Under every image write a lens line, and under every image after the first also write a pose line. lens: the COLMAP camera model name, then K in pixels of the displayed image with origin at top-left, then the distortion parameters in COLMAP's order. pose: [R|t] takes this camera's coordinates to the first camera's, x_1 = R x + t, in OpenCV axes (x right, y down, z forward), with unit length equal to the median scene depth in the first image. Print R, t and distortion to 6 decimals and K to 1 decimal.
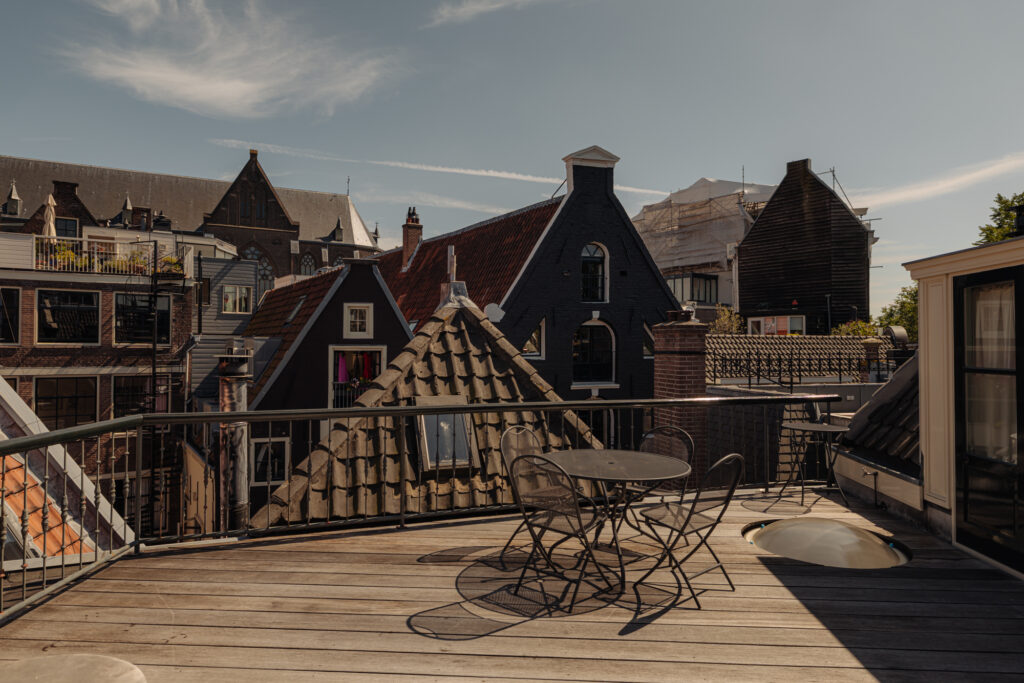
lens RADIAL K [[612.4, 0, 511.9], [0, 612.4, 323.7], [0, 0, 1]] dist [0.002369, -0.001180]
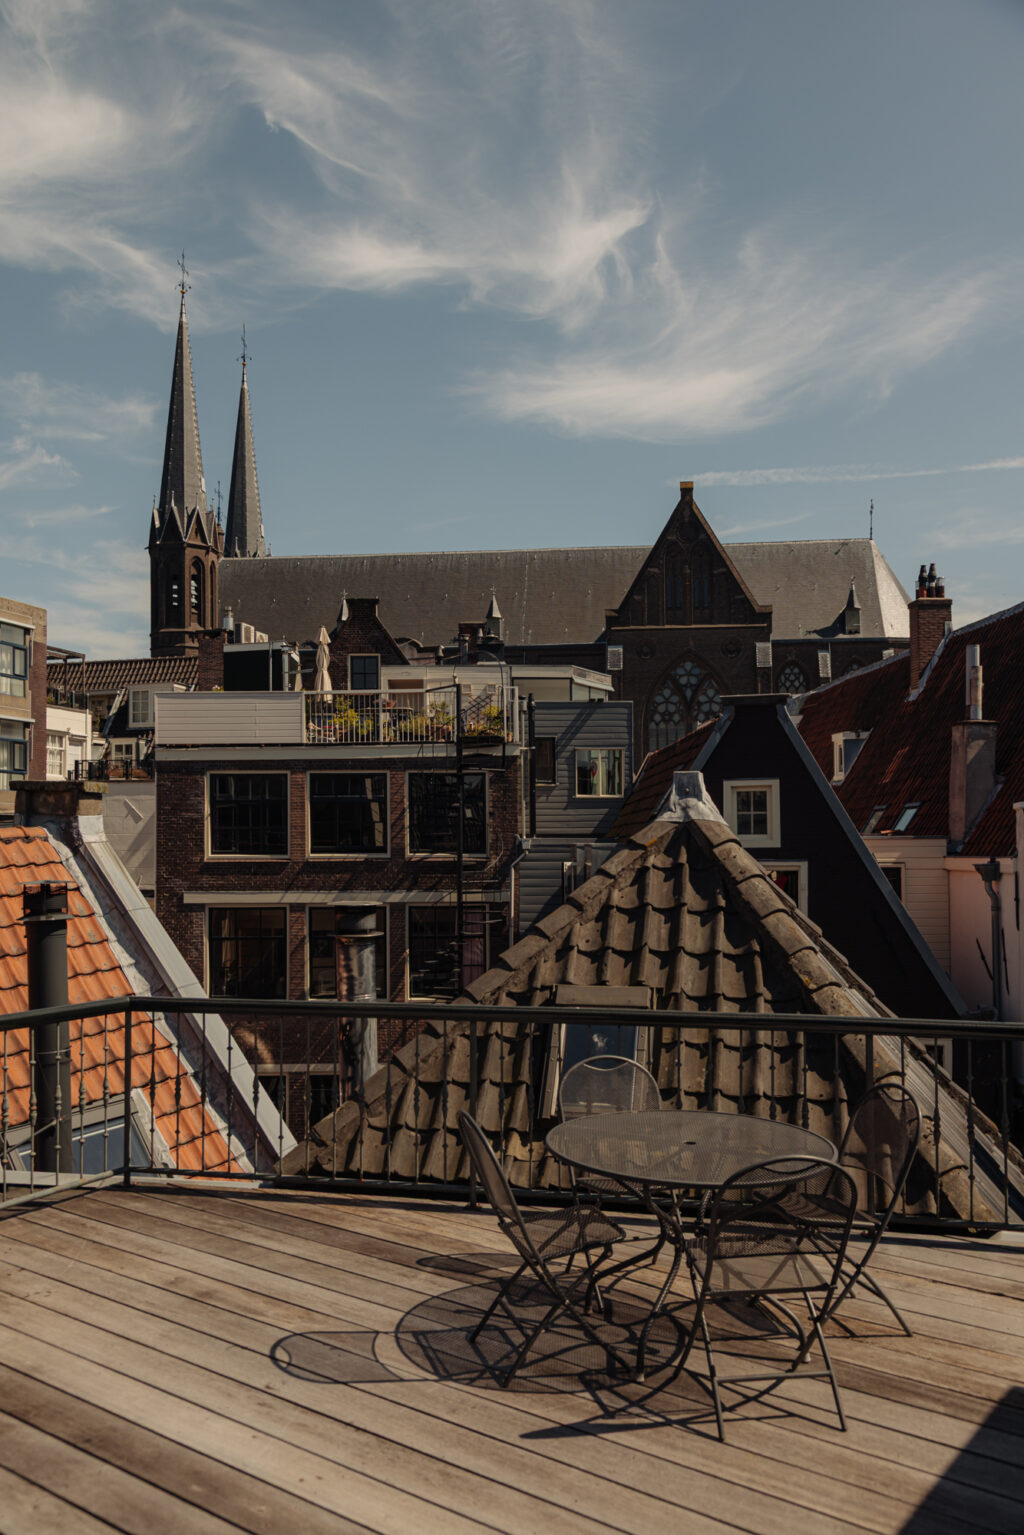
lens RADIAL K [[1248.8, 0, 512.0], [0, 1248.8, 767.5], [0, 0, 1]] dist [0.017280, -0.008829]
pose [[0.832269, -0.038487, -0.553034, 0.155266], [0.027713, 0.999228, -0.027834, -0.018185], [0.553679, 0.007839, 0.832694, -0.002089]]
